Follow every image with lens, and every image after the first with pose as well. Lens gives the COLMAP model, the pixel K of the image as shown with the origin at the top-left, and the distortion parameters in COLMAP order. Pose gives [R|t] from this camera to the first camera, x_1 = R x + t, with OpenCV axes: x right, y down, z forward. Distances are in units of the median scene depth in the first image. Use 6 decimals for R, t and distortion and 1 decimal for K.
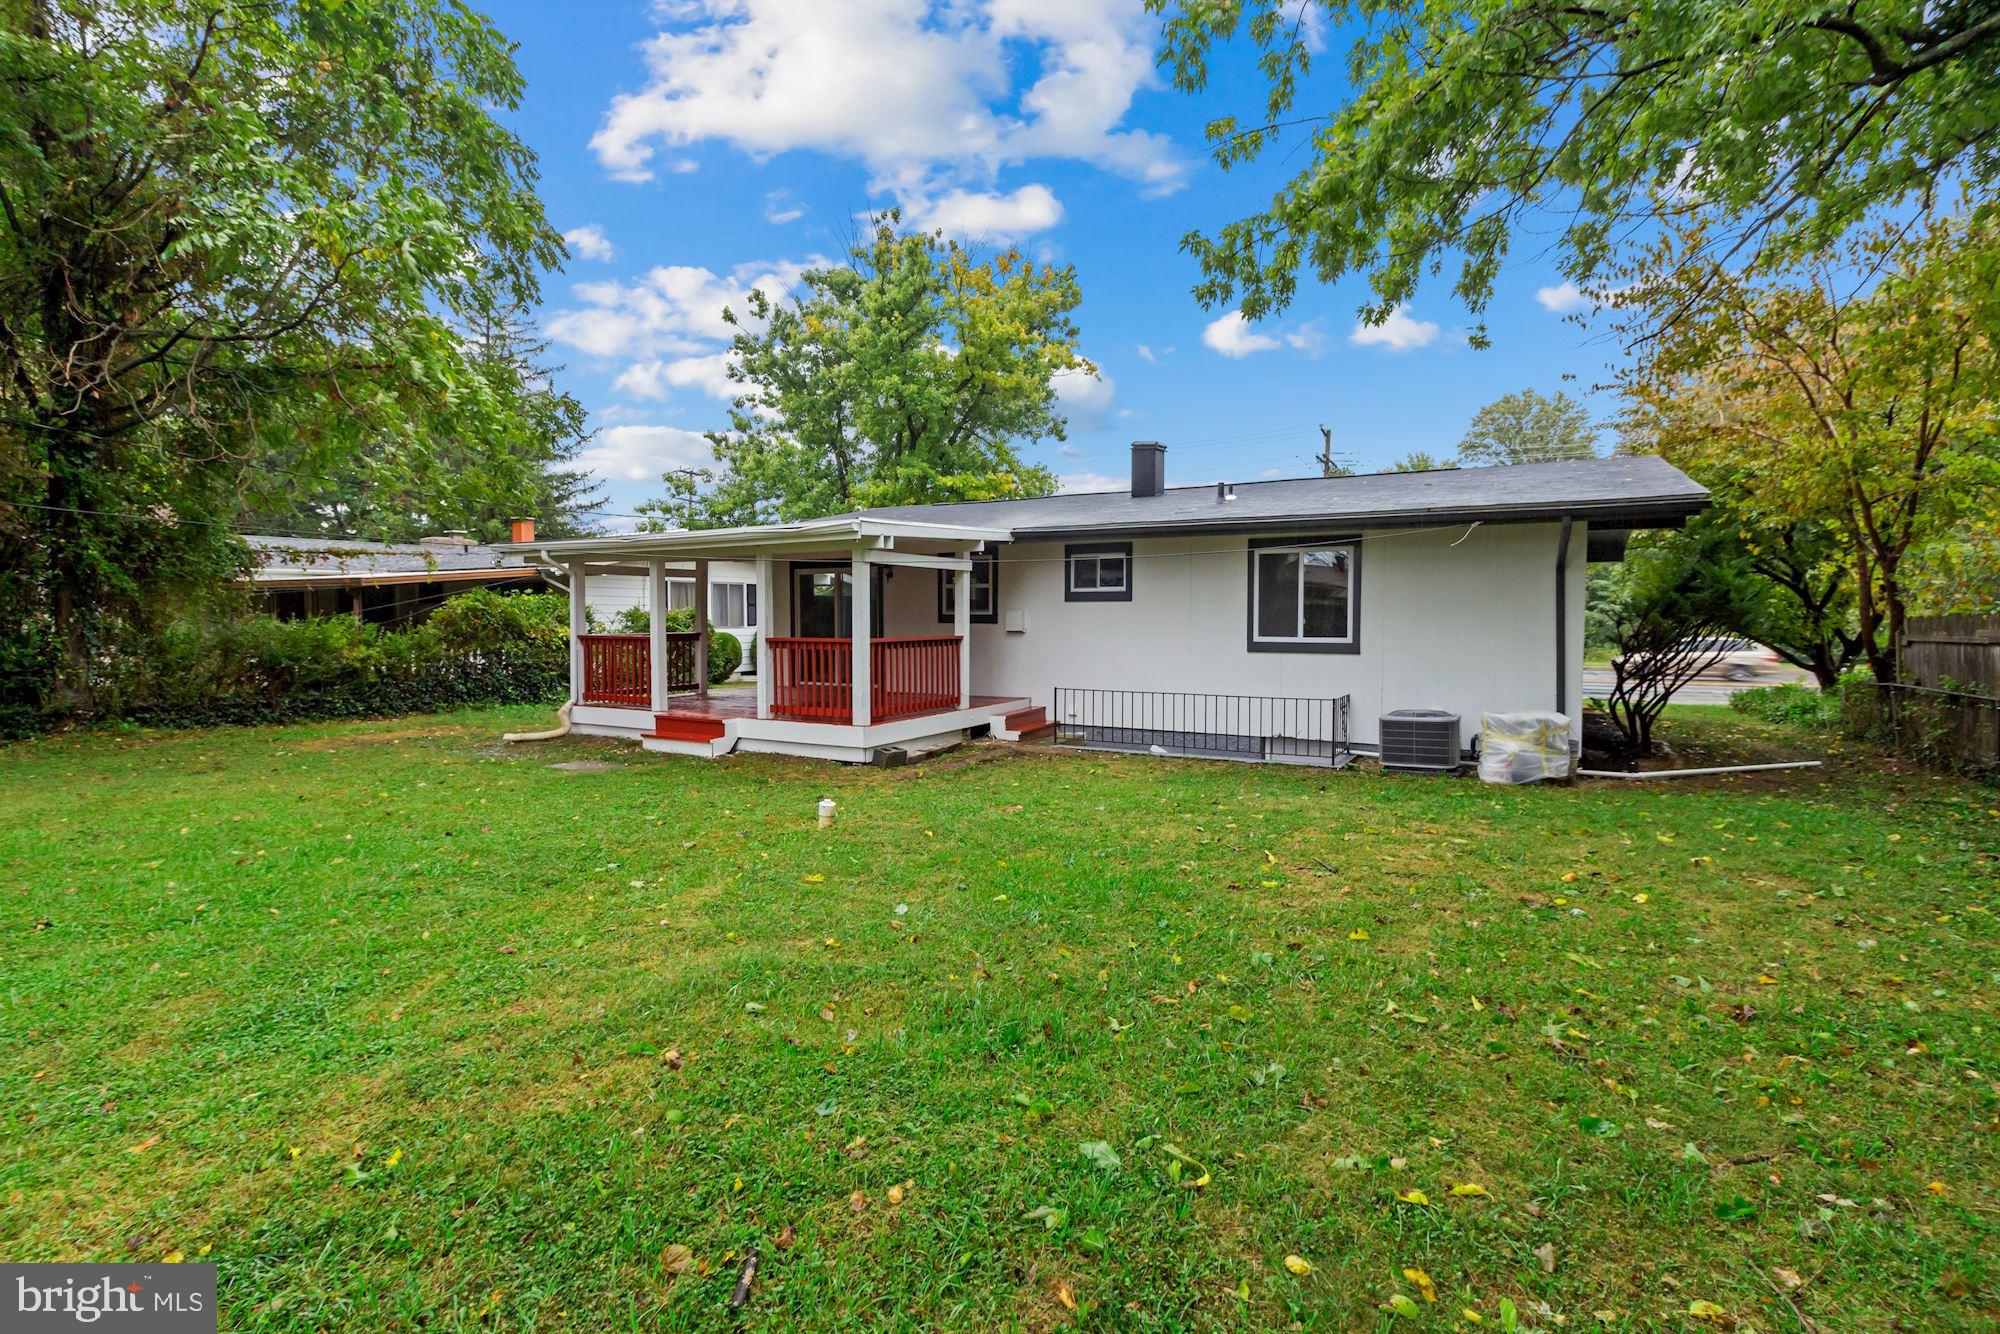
lens RADIAL K [[941.4, 0, 994.1], [0, 941.4, 632.3], [0, 0, 1]] dist [-0.004266, 0.000412]
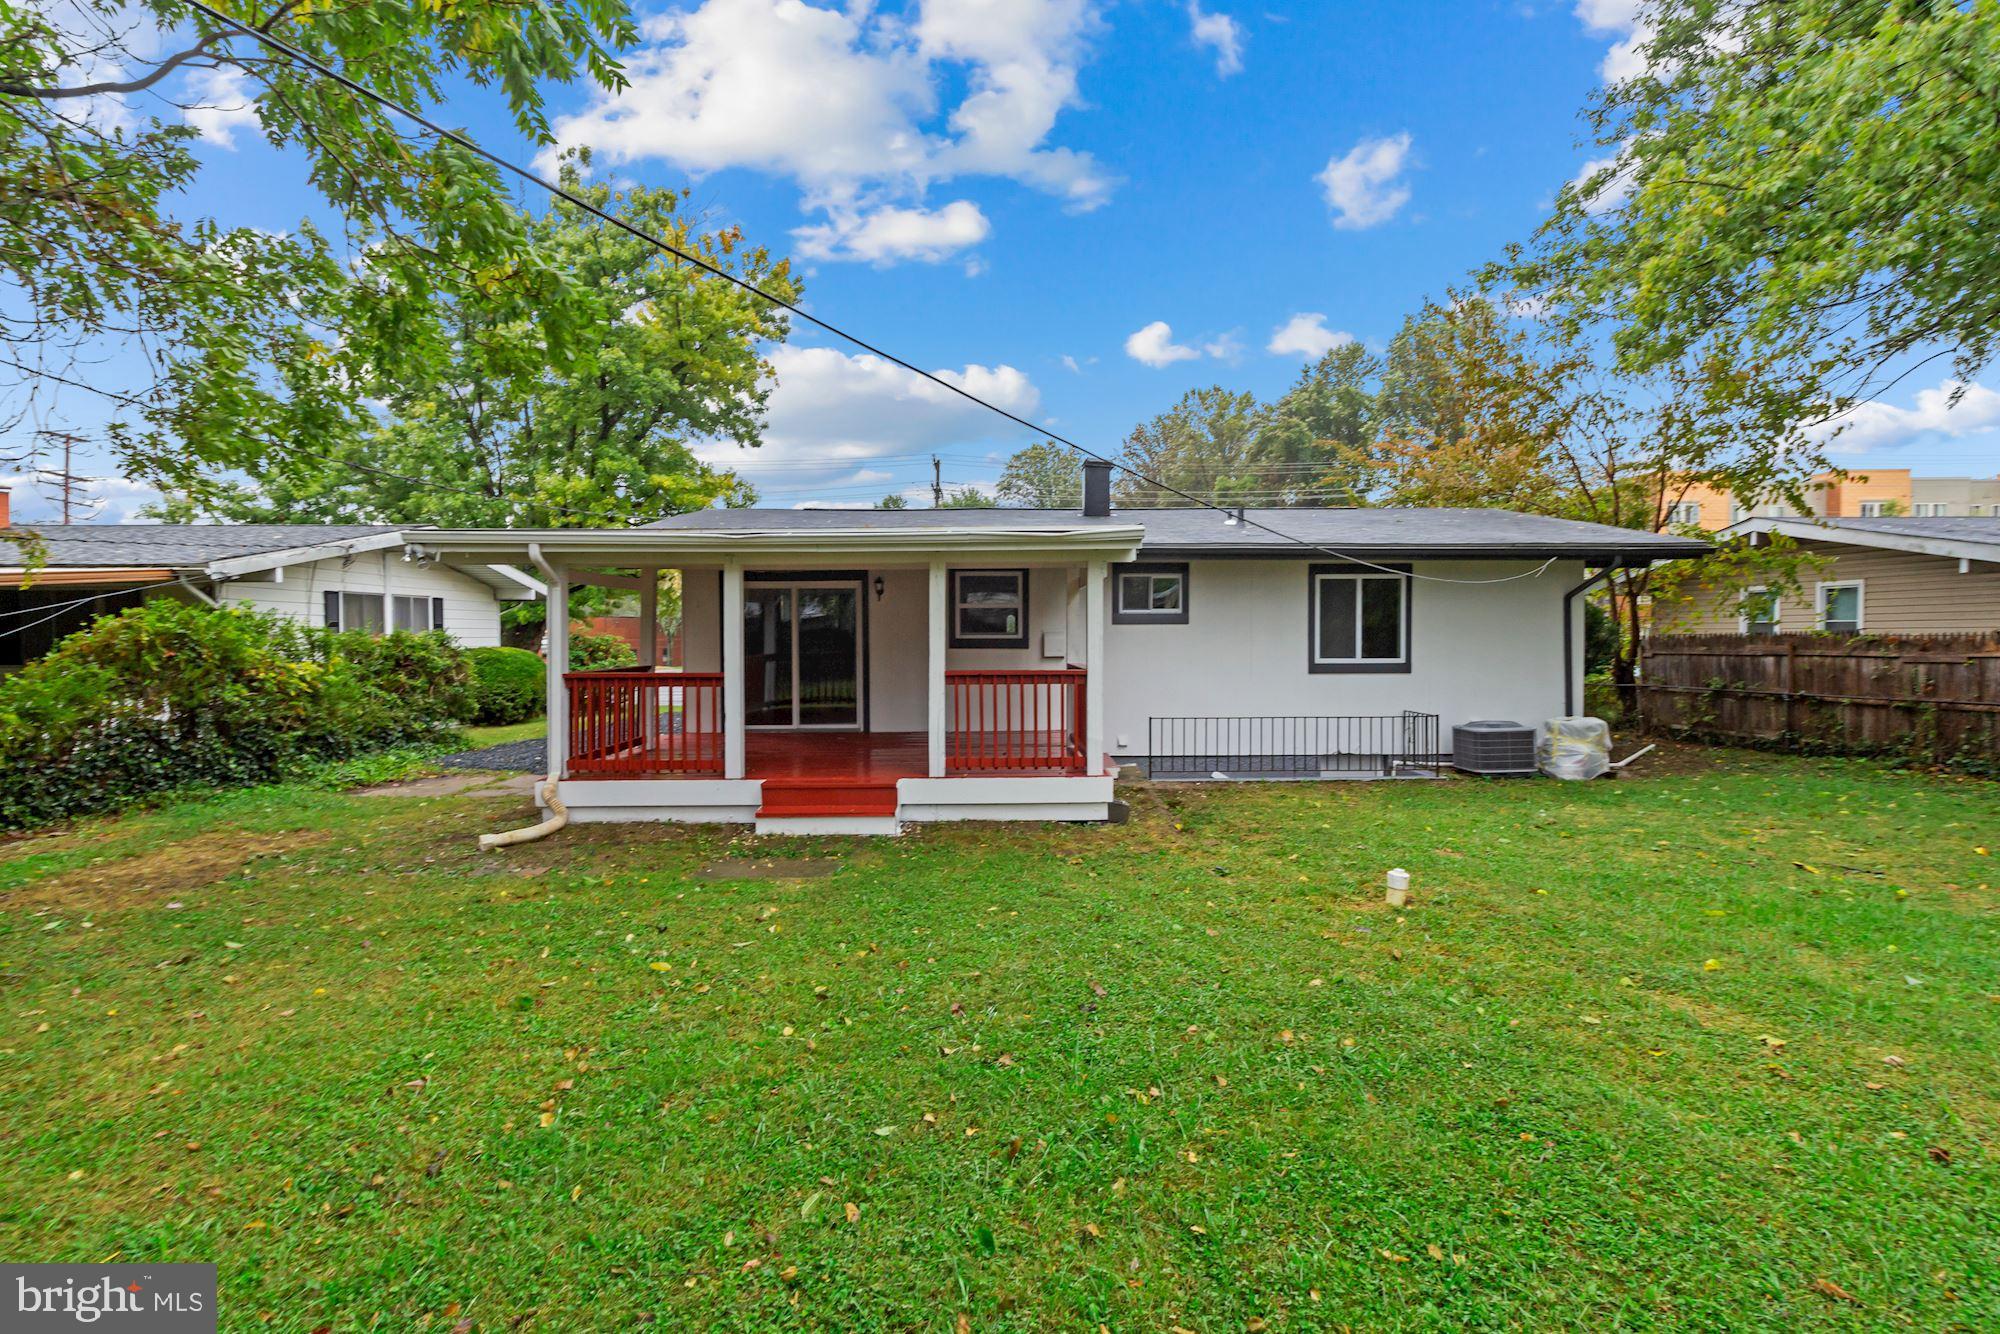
lens RADIAL K [[941.4, 0, 994.1], [0, 941.4, 632.3], [0, 0, 1]] dist [-0.004266, 0.000412]
pose [[0.853523, -0.001423, 0.521054, -0.561966], [0.013483, 0.999722, -0.019356, -0.009012], [-0.520882, 0.023546, 0.853304, 0.298350]]
